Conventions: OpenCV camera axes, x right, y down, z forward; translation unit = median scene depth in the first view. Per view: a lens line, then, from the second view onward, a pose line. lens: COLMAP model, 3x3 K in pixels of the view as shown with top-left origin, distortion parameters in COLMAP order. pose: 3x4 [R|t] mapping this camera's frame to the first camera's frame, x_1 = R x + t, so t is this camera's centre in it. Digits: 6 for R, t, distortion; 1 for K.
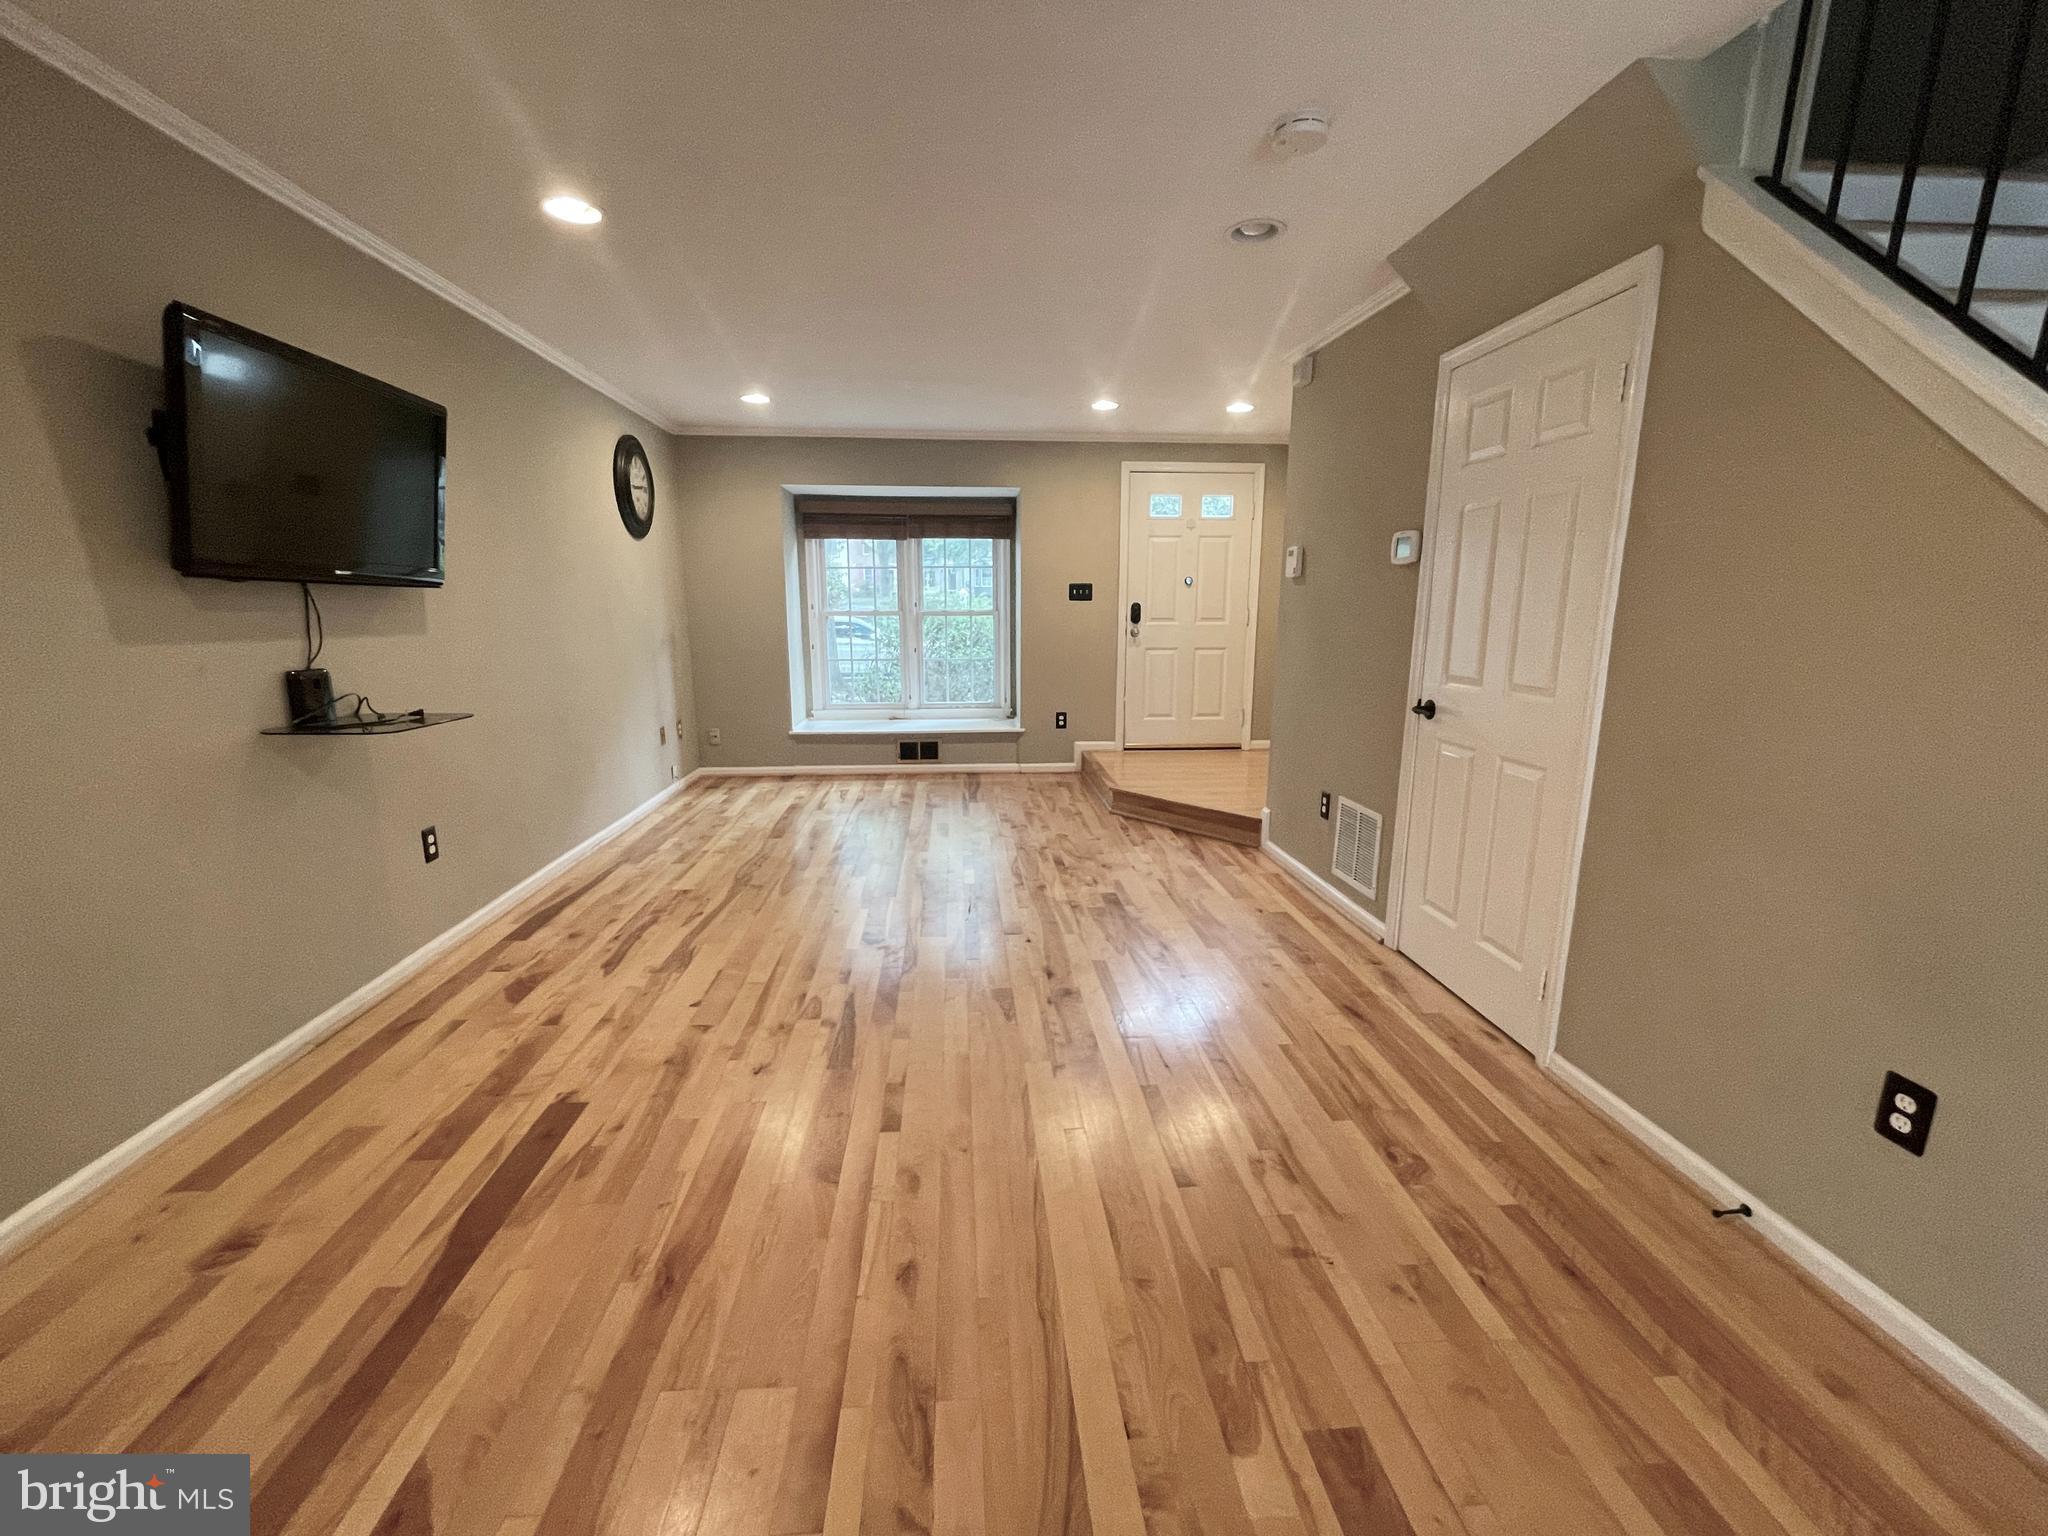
lens RADIAL K [[831.0, 0, 1016.3], [0, 831.0, 761.1], [0, 0, 1]] dist [0.000503, -0.000588]
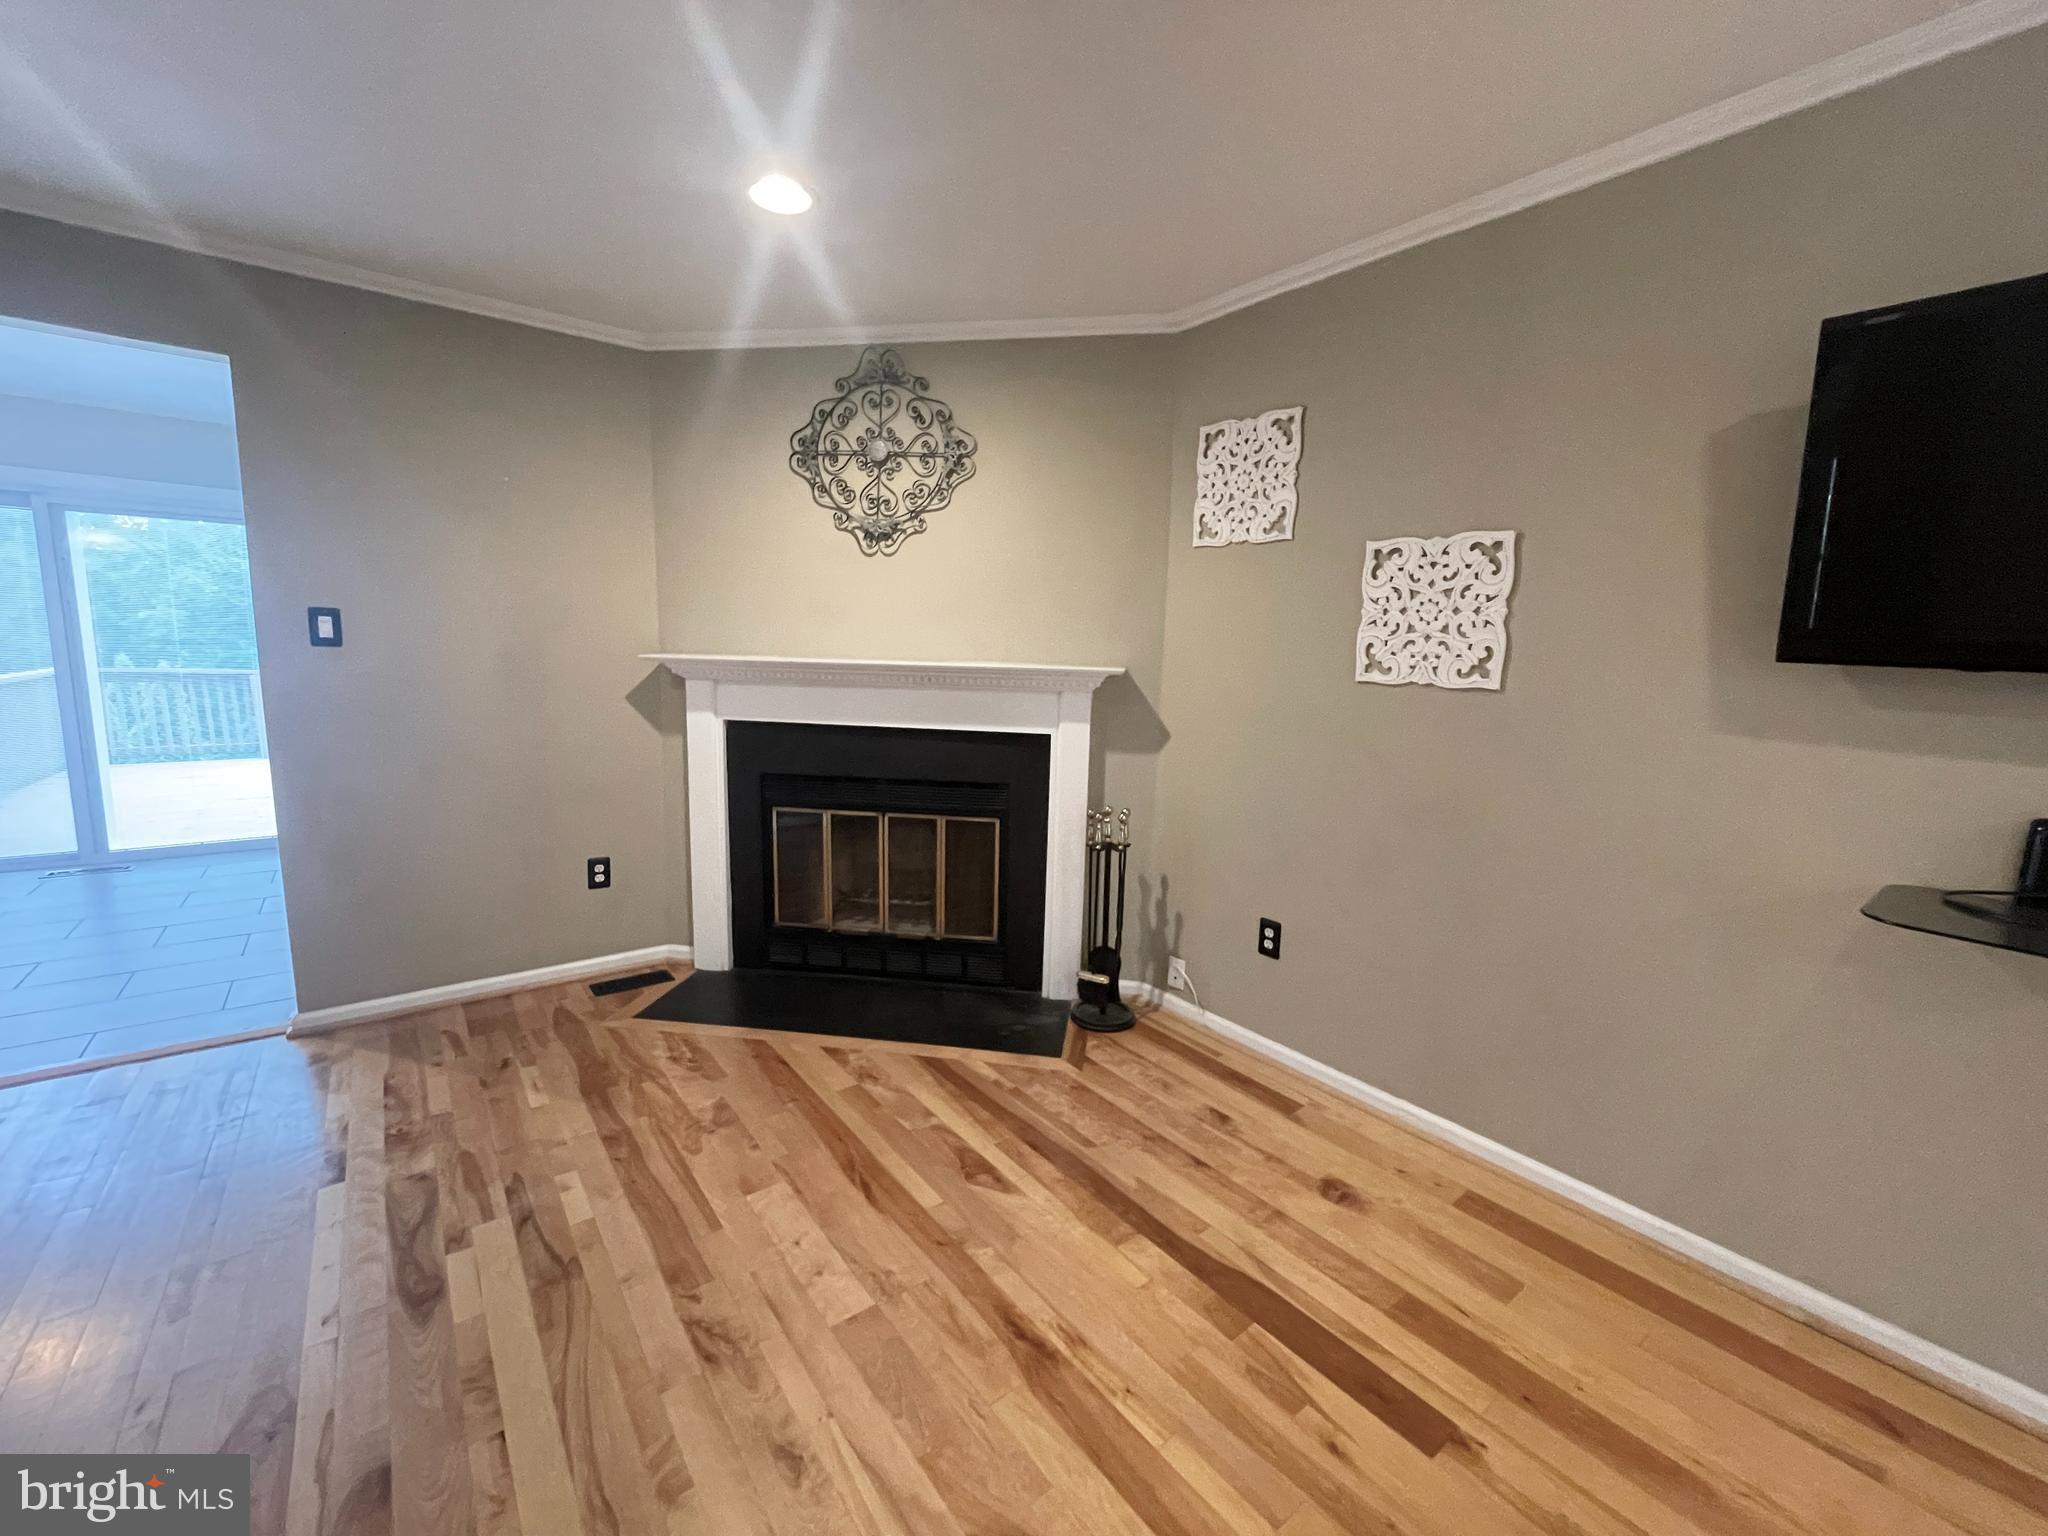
lens RADIAL K [[831.0, 0, 1016.5], [0, 831.0, 766.8], [0, 0, 1]] dist [0.000503, -0.000588]
pose [[-0.834384, 0.051328, -0.548788, 0.051766], [-0.135652, 0.945907, 0.294718, -0.161031], [0.534230, 0.320352, -0.782287, 0.780412]]
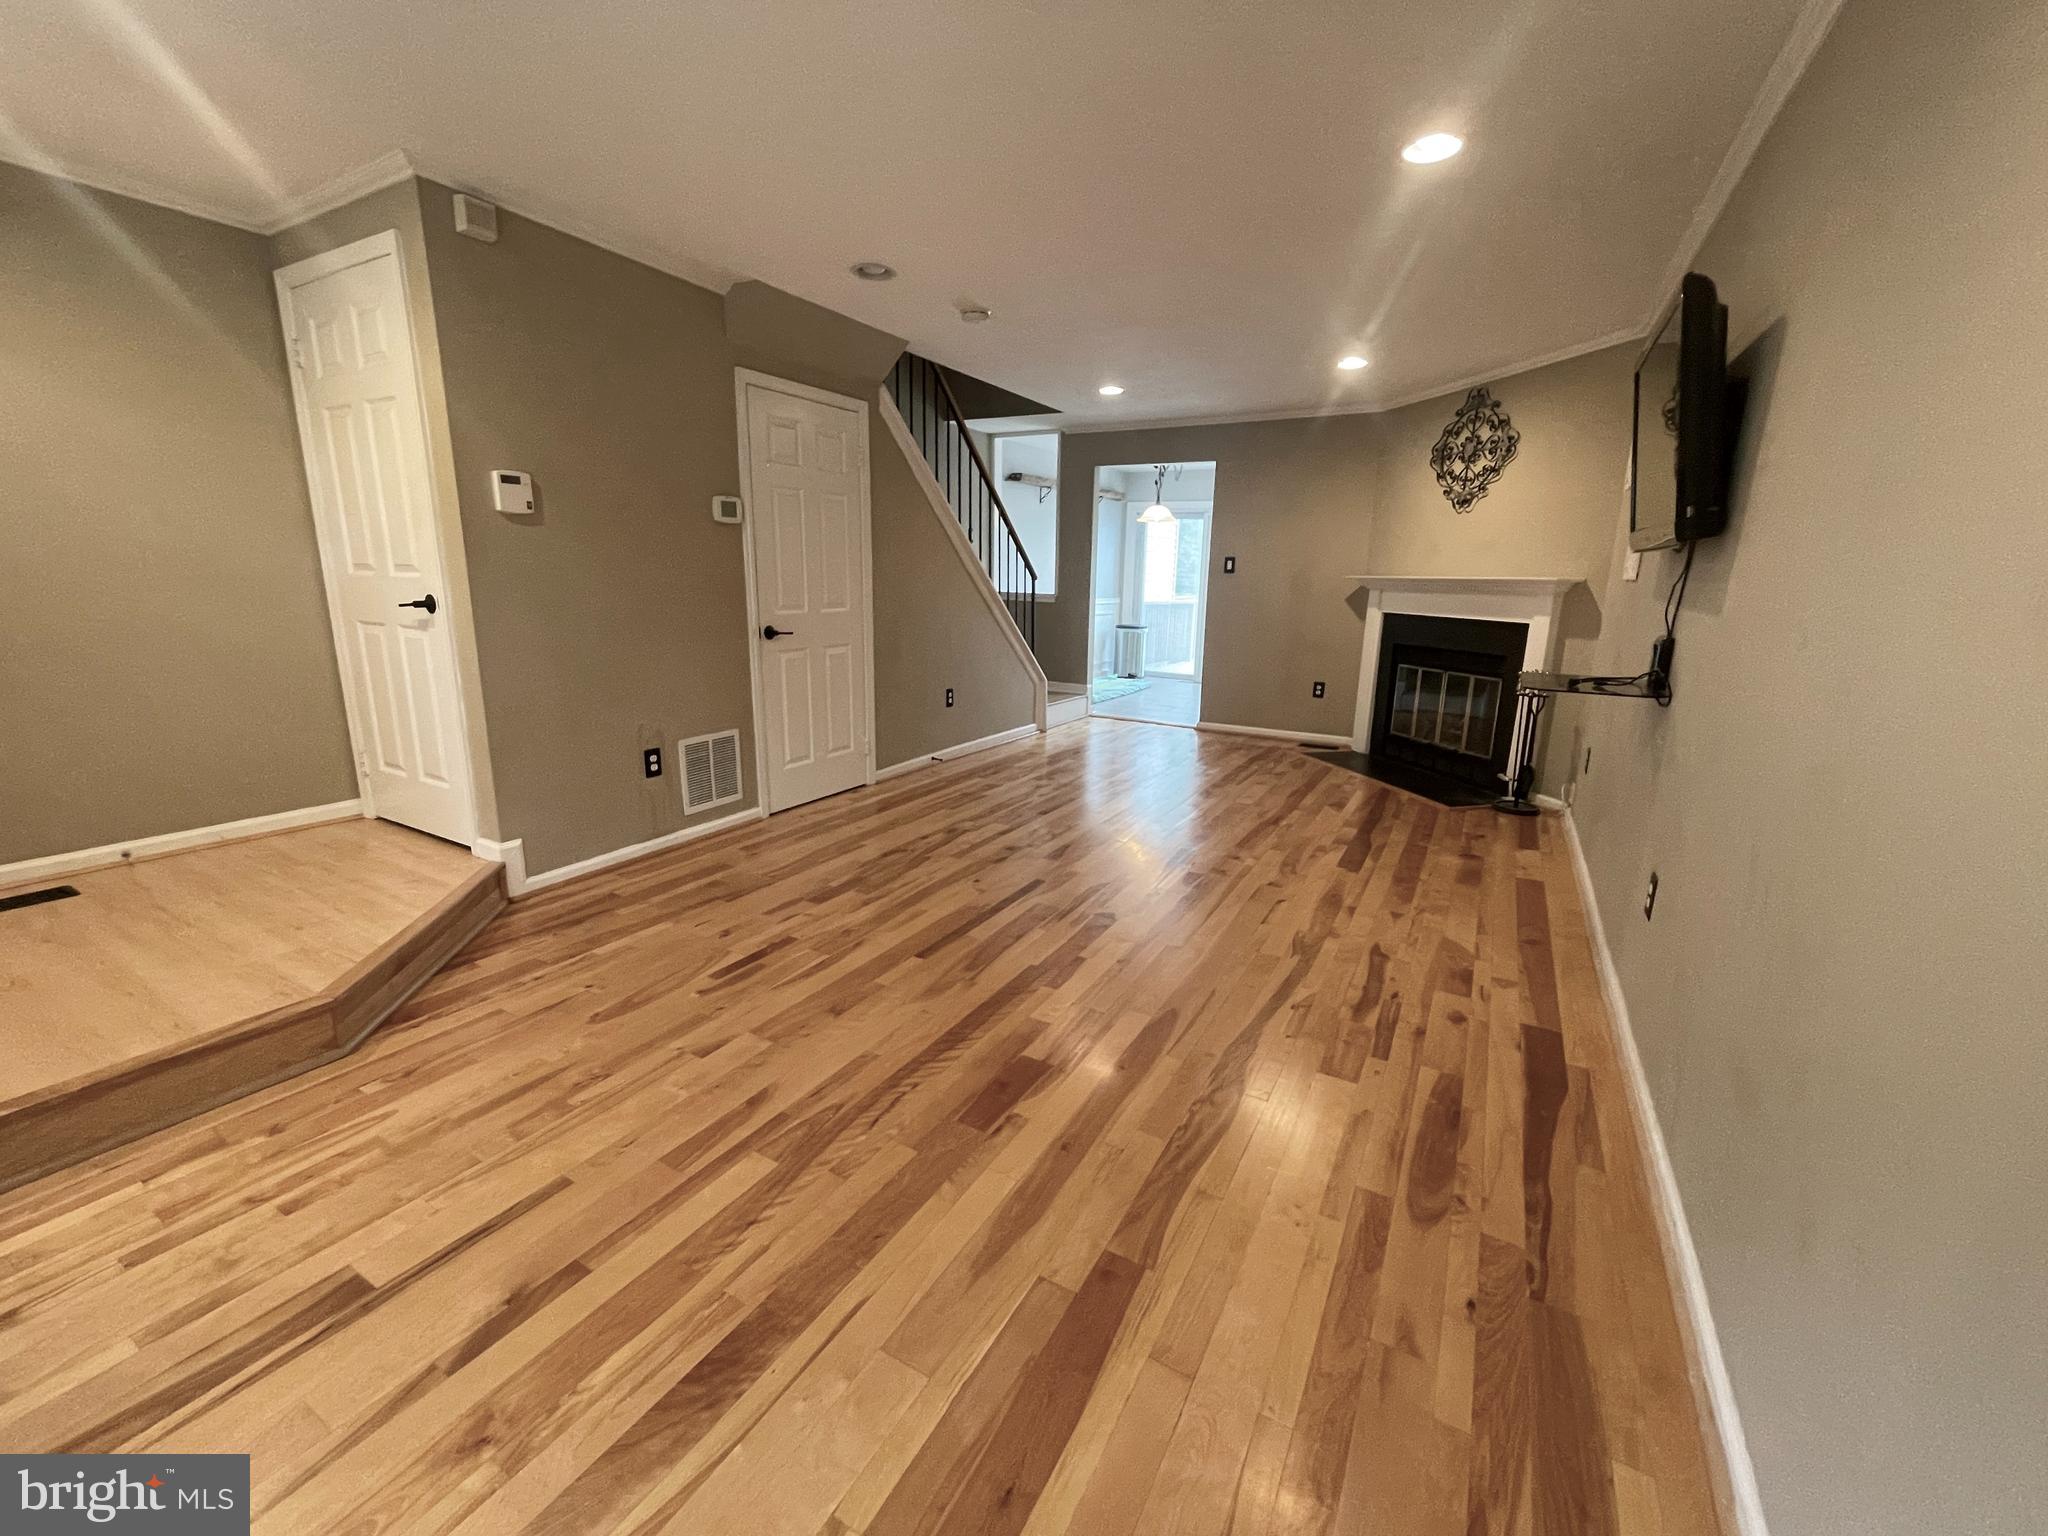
lens RADIAL K [[831.0, 0, 1013.4], [0, 831.0, 764.9], [0, 0, 1]] dist [0.000503, -0.000588]
pose [[-0.825376, -0.146435, 0.545263, -0.581369], [0.085511, 0.922213, 0.377108, -0.317002], [-0.558070, 0.357882, -0.748651, 1.717636]]
